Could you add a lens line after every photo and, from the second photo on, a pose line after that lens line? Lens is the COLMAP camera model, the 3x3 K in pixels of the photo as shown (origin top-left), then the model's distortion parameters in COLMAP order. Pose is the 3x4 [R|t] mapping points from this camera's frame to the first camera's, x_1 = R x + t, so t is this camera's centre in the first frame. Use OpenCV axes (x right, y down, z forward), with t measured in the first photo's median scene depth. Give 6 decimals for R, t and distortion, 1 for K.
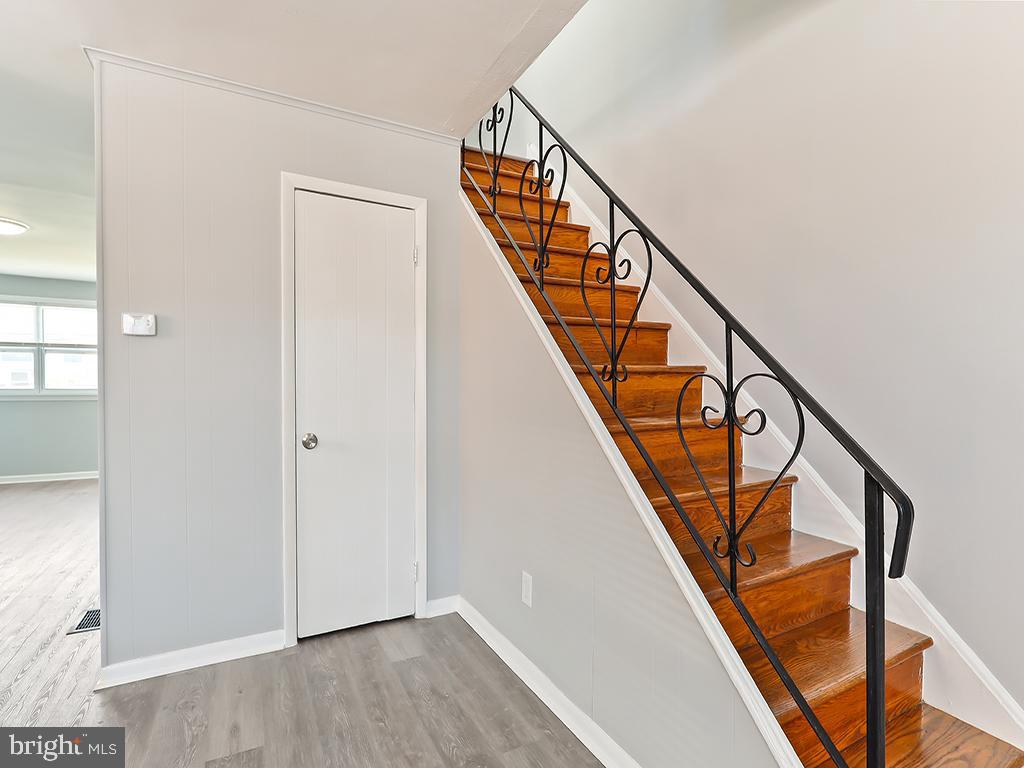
lens RADIAL K [[500.1, 0, 501.7], [0, 500.1, 390.5], [0, 0, 1]] dist [-0.008373, 0.003294]
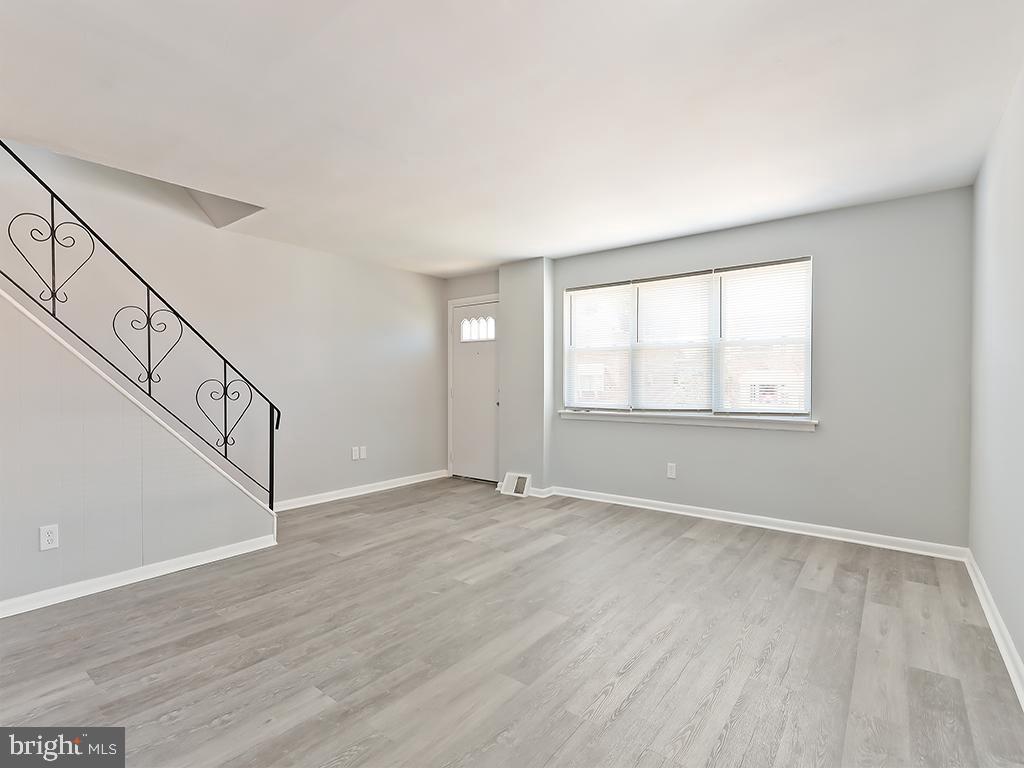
lens RADIAL K [[500.1, 0, 499.3], [0, 500.1, 387.8], [0, 0, 1]] dist [-0.008373, 0.003294]
pose [[-0.398749, -0.016210, 0.916917, -1.788599], [0.011930, 0.999667, 0.022861, -0.021699], [-0.916983, 0.020054, -0.398423, 0.453975]]
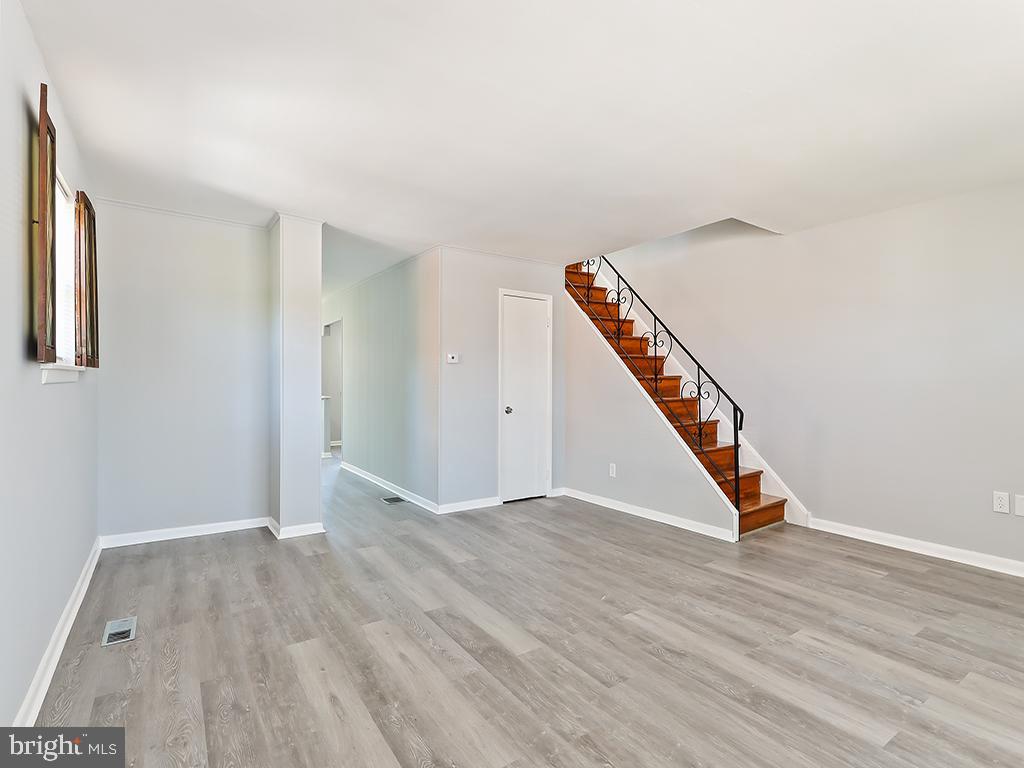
lens RADIAL K [[500.1, 0, 498.7], [0, 500.1, 382.7], [0, 0, 1]] dist [-0.008373, 0.003294]
pose [[0.994762, -0.000551, 0.102213, -0.791544], [0.001748, 0.999931, -0.011622, 0.008703], [-0.102200, 0.011740, 0.994695, -1.418660]]
